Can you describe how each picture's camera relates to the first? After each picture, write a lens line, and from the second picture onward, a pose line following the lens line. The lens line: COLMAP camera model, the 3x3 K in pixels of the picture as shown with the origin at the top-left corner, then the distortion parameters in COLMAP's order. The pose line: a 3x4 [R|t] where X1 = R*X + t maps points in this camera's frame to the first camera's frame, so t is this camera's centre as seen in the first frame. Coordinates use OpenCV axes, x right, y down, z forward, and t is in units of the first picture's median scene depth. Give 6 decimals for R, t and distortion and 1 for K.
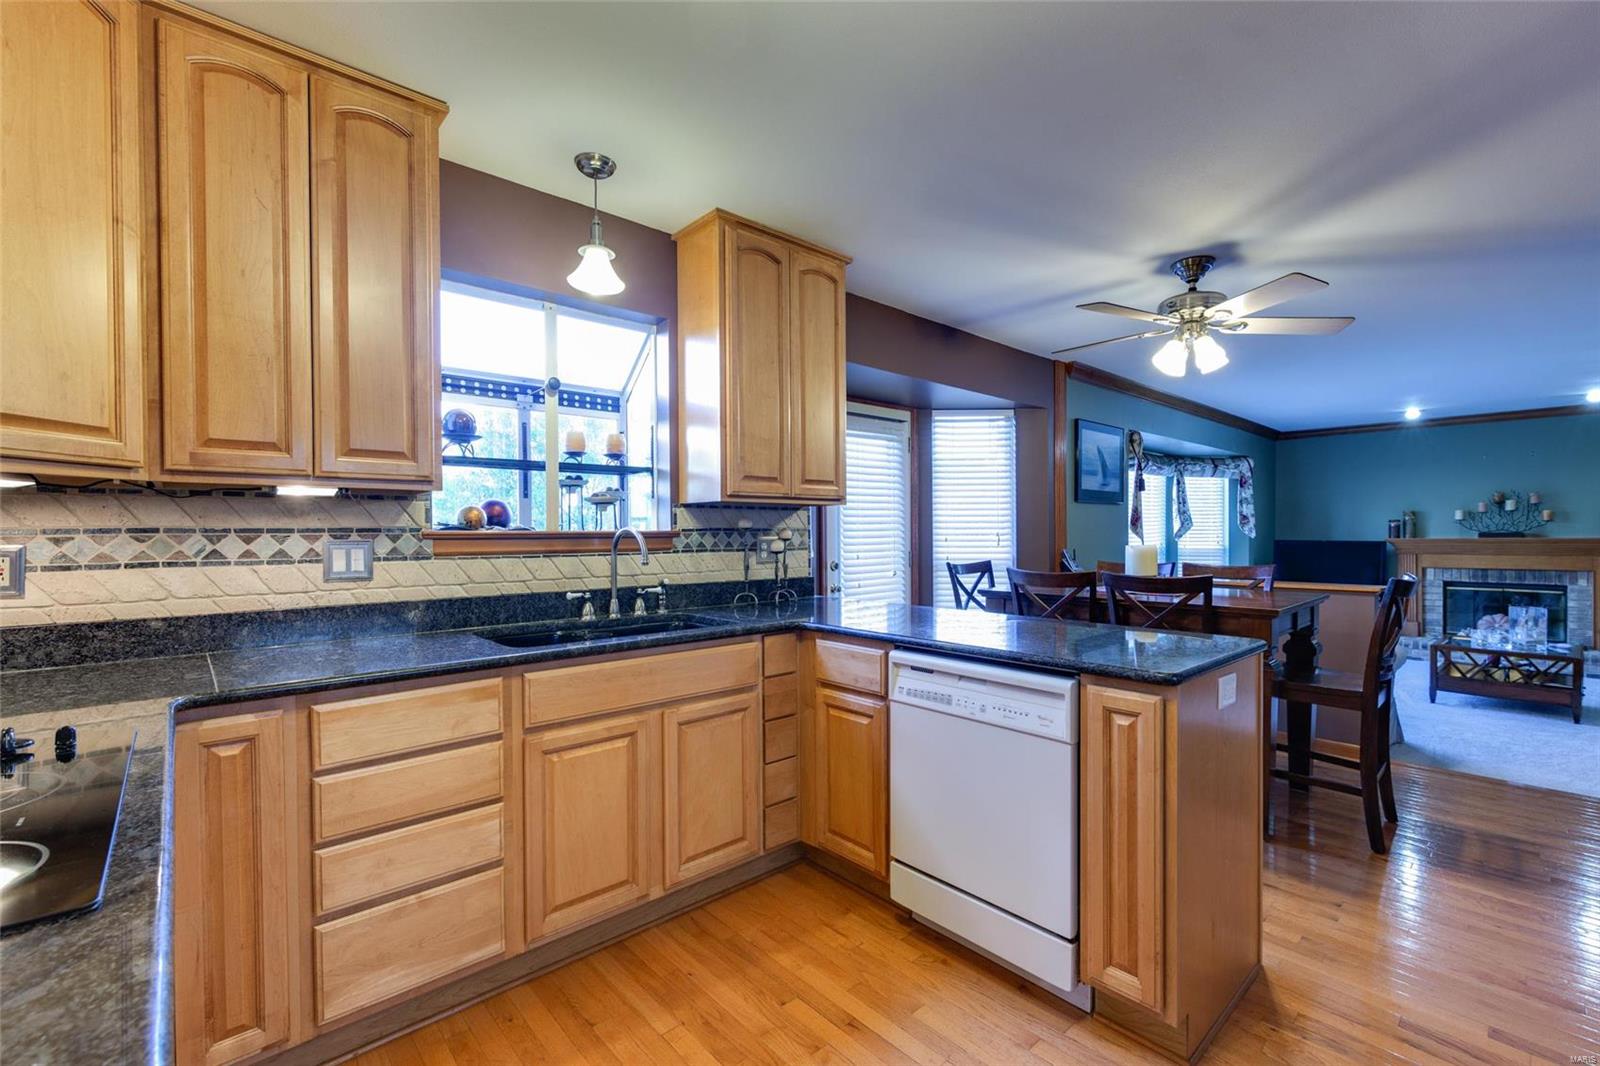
lens RADIAL K [[693.9, 0, 820.7], [0, 693.9, 540.4], [0, 0, 1]] dist [0.003024, 0.000158]
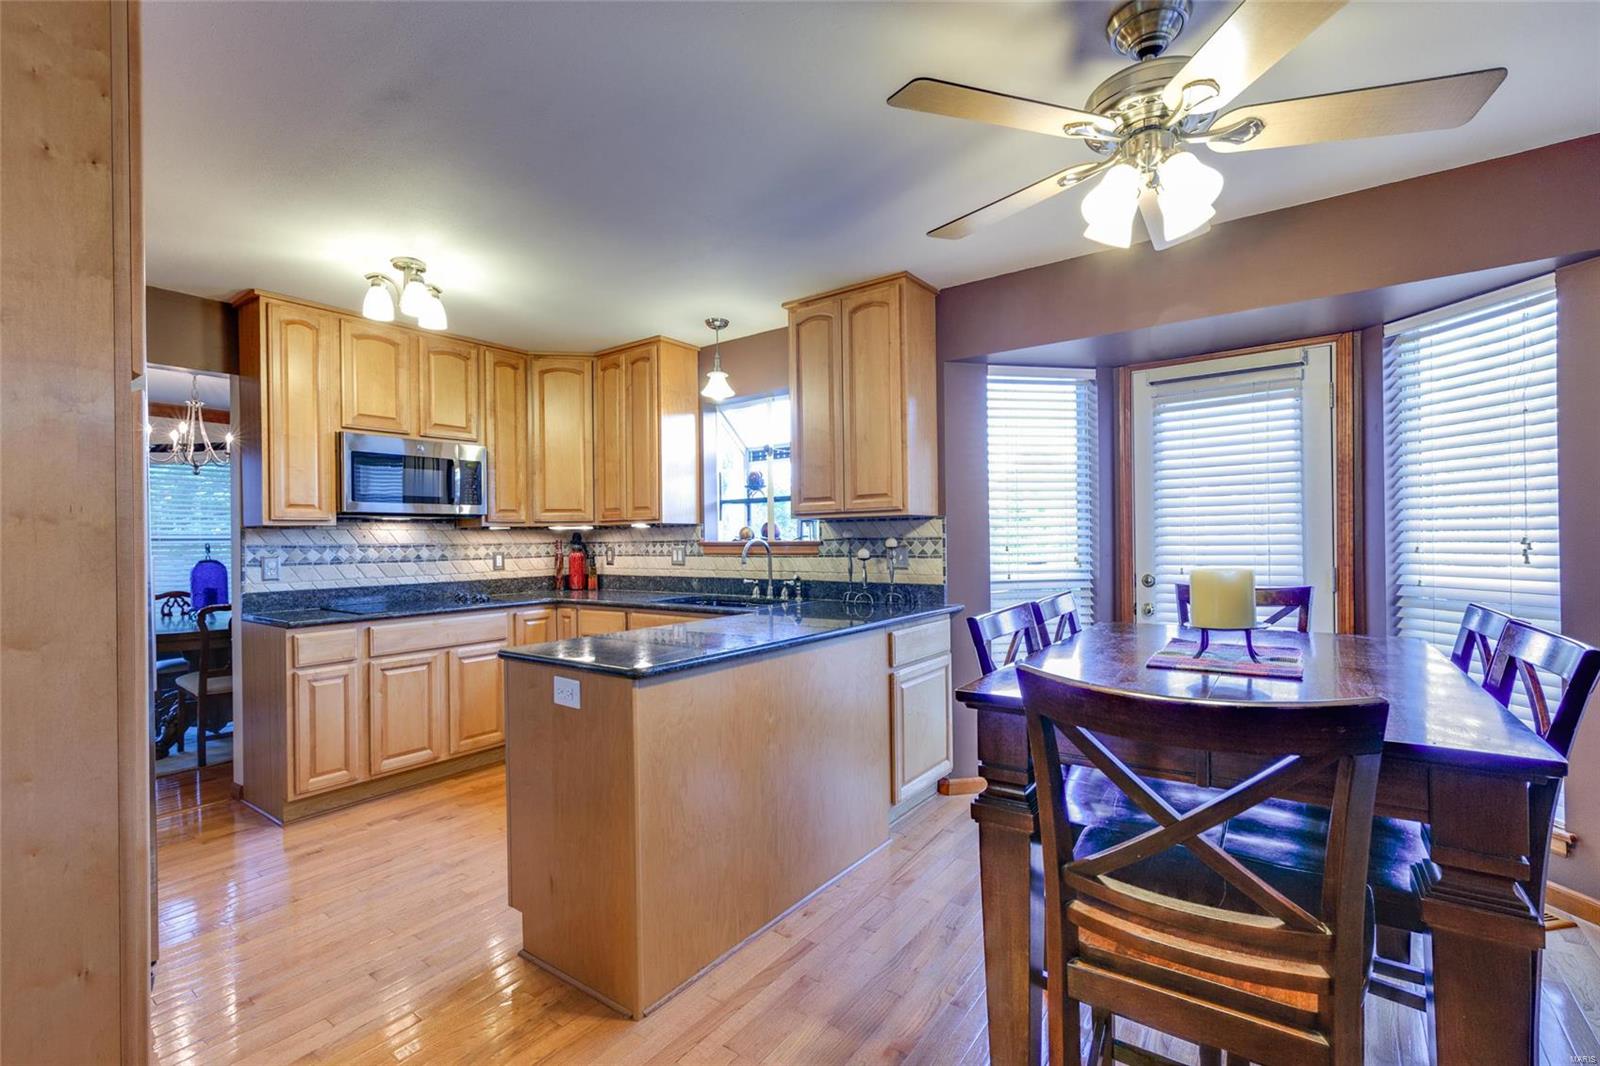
lens RADIAL K [[697.0, 0, 821.1], [0, 697.0, 538.9], [0, 0, 1]] dist [0.001503, -0.000159]
pose [[0.200875, 0.002715, -0.979613, 1.282473], [0.001158, 0.999995, 0.003009, -0.024280], [0.979616, -0.001739, 0.200870, 0.851818]]
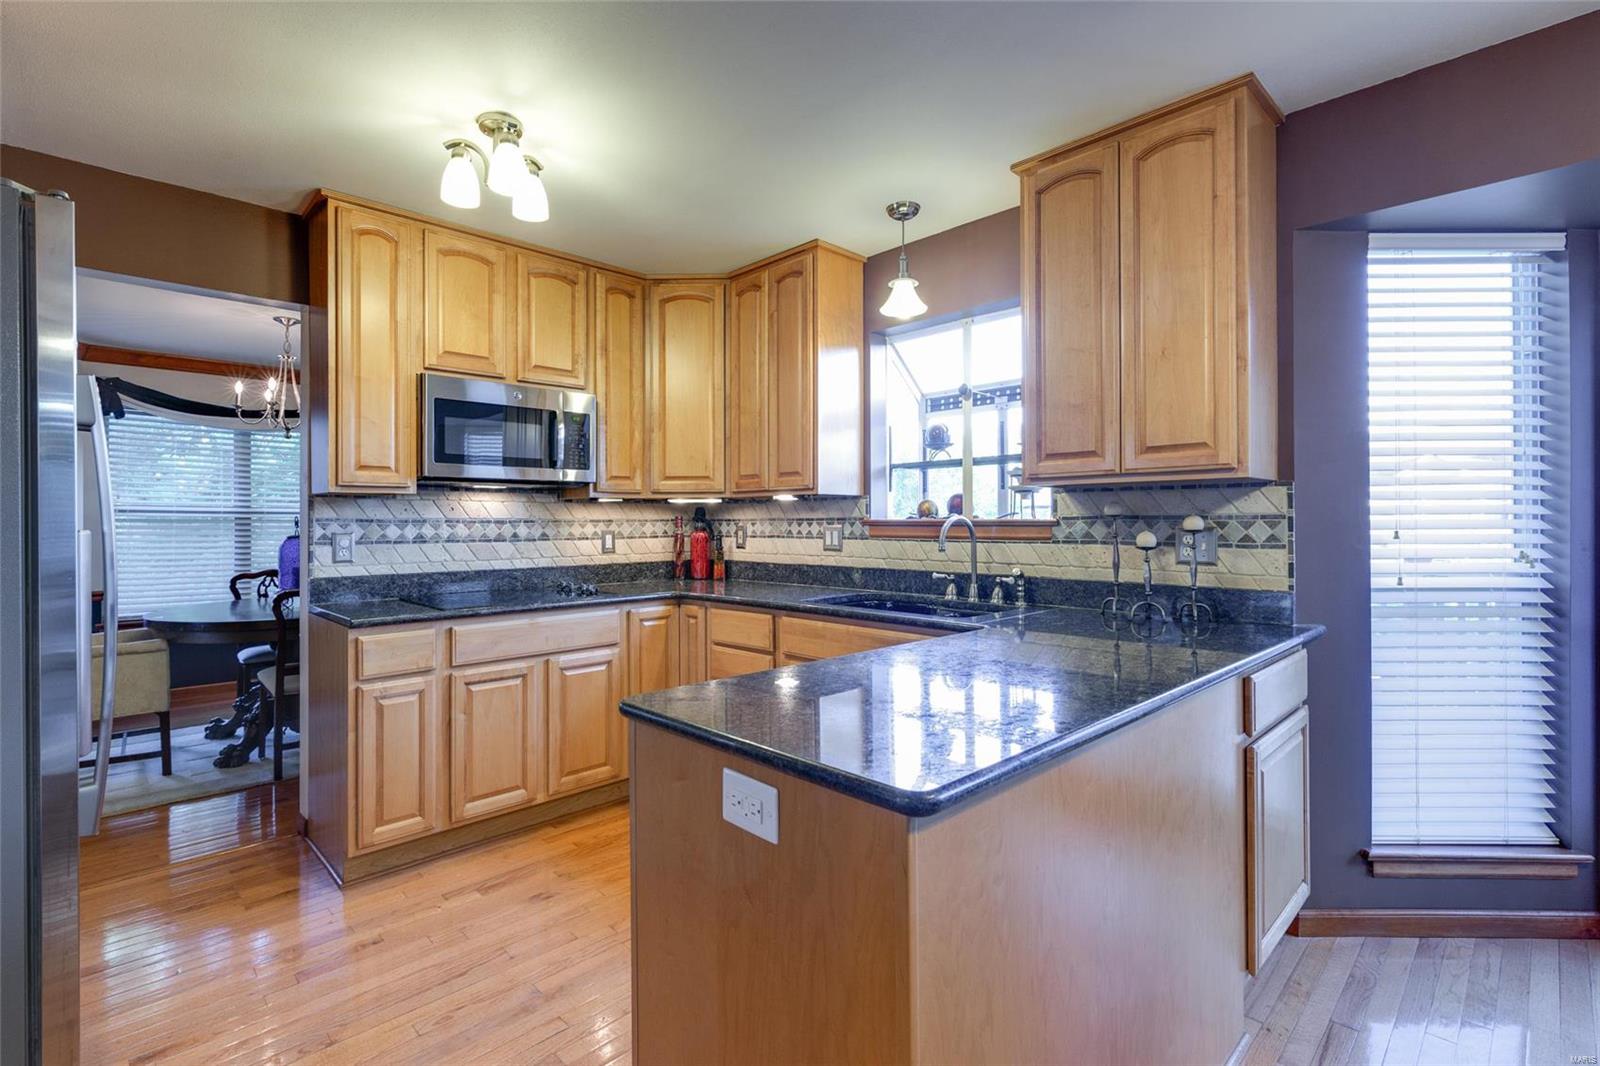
lens RADIAL K [[736.3, 0, 787.9], [0, 736.3, 519.2], [0, 0, 1]] dist [0.002185, 0.000211]
pose [[0.017665, 0.002845, -0.999840, 0.866874], [-0.007657, 0.999967, 0.002710, -0.015747], [0.999815, 0.007607, 0.017686, 0.737864]]
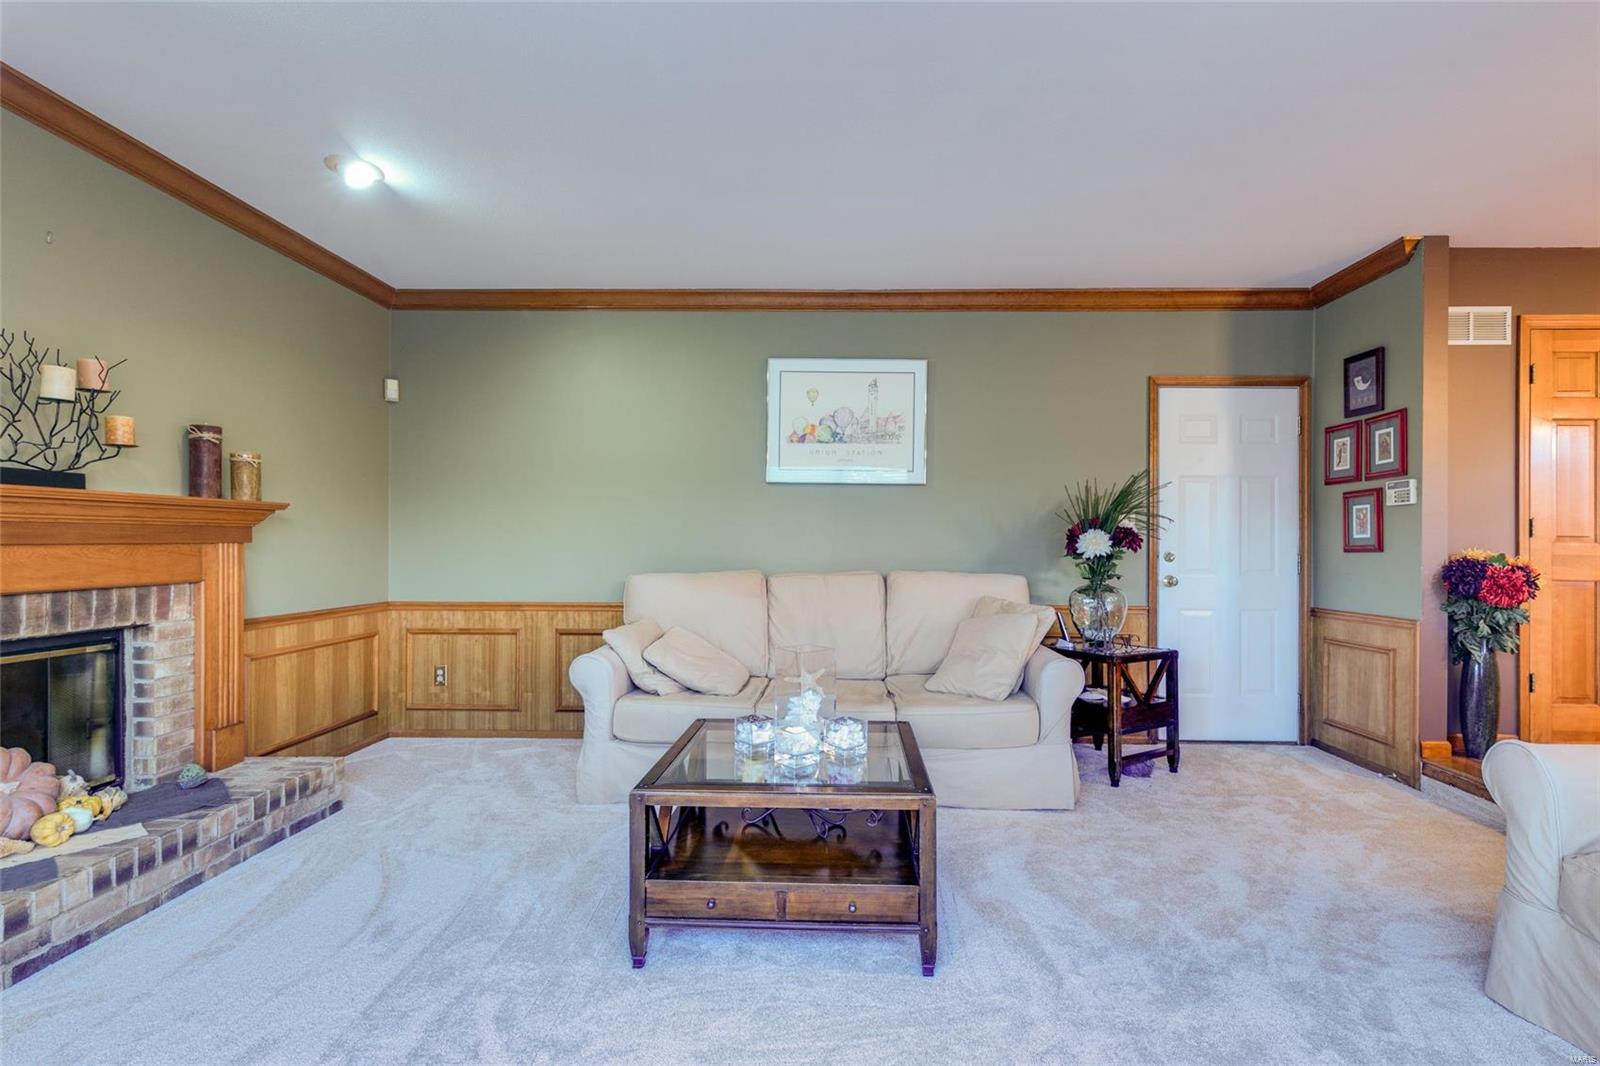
lens RADIAL K [[705.8, 0, 824.0], [0, 705.8, 539.7], [0, 0, 1]] dist [0.003140, -0.000094]
pose [[-0.717865, 0.005846, 0.696158, 1.533485], [0.005450, 0.999981, -0.002777, 0.063533], [-0.696161, 0.001801, -0.717883, 2.870700]]
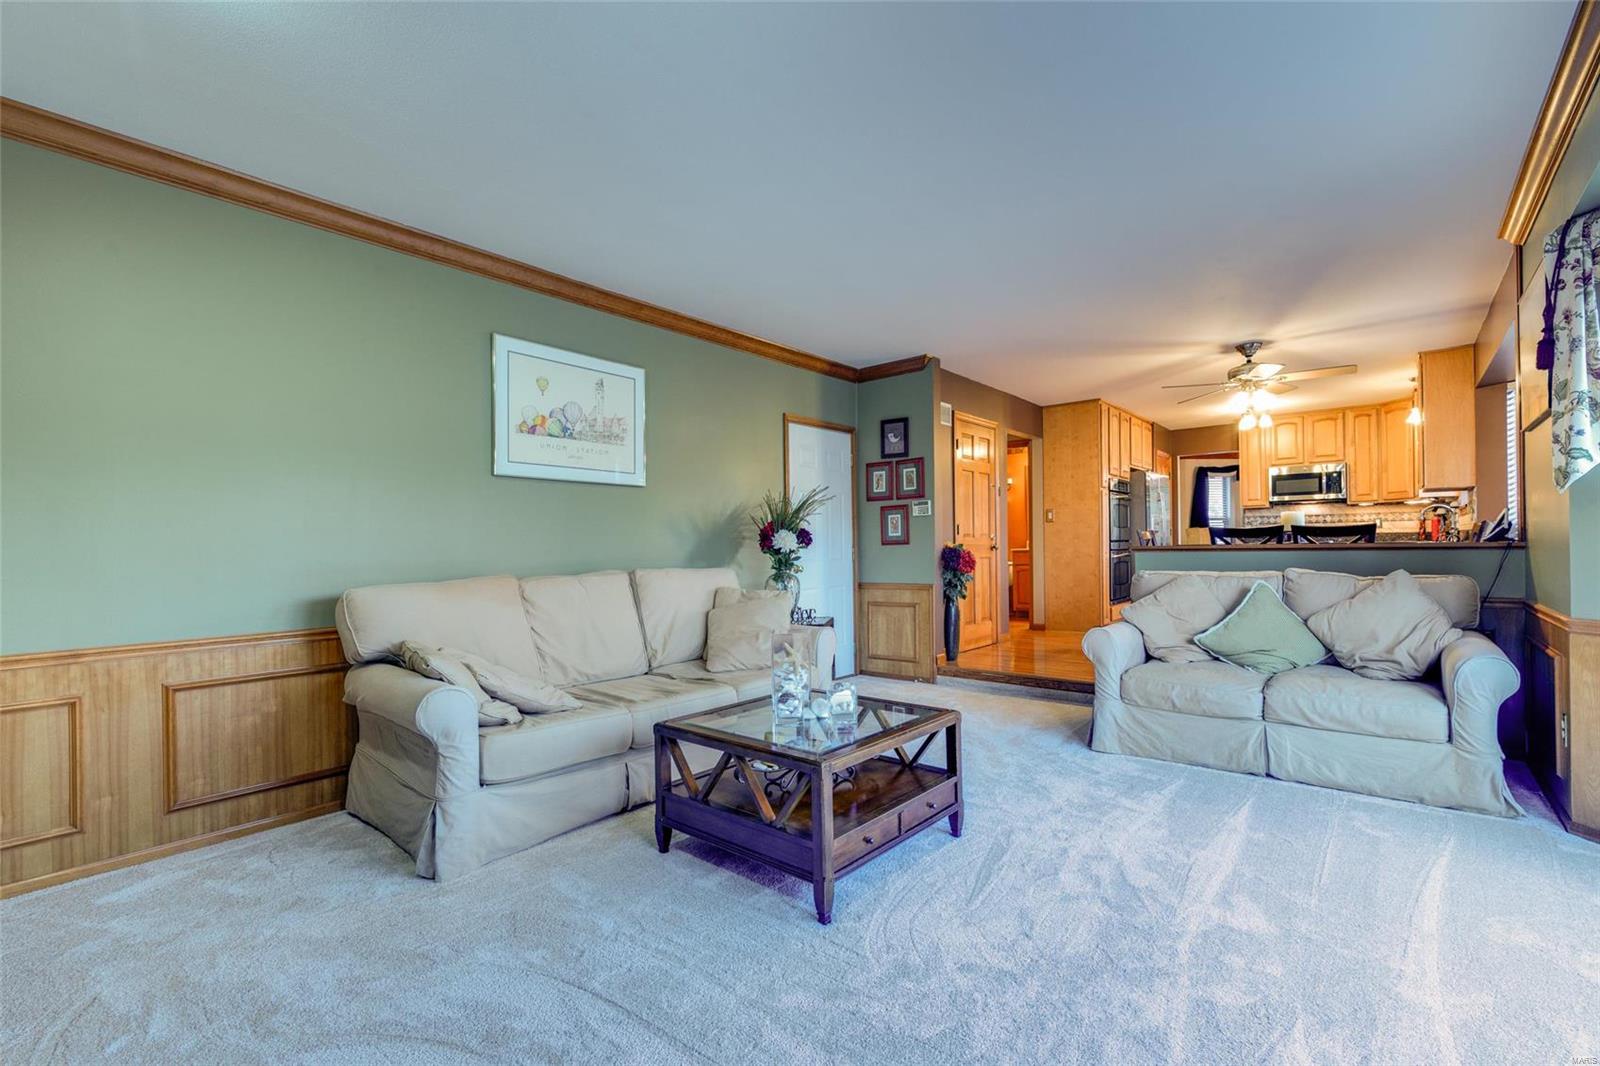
lens RADIAL K [[693.9, 0, 820.7], [0, 693.9, 540.4], [0, 0, 1]] dist [0.003024, 0.000158]
pose [[-0.991172, 0.017624, -0.131409, 2.322942], [0.017258, 0.999843, 0.003926, 0.064031], [0.131458, 0.001624, -0.991320, 3.282736]]
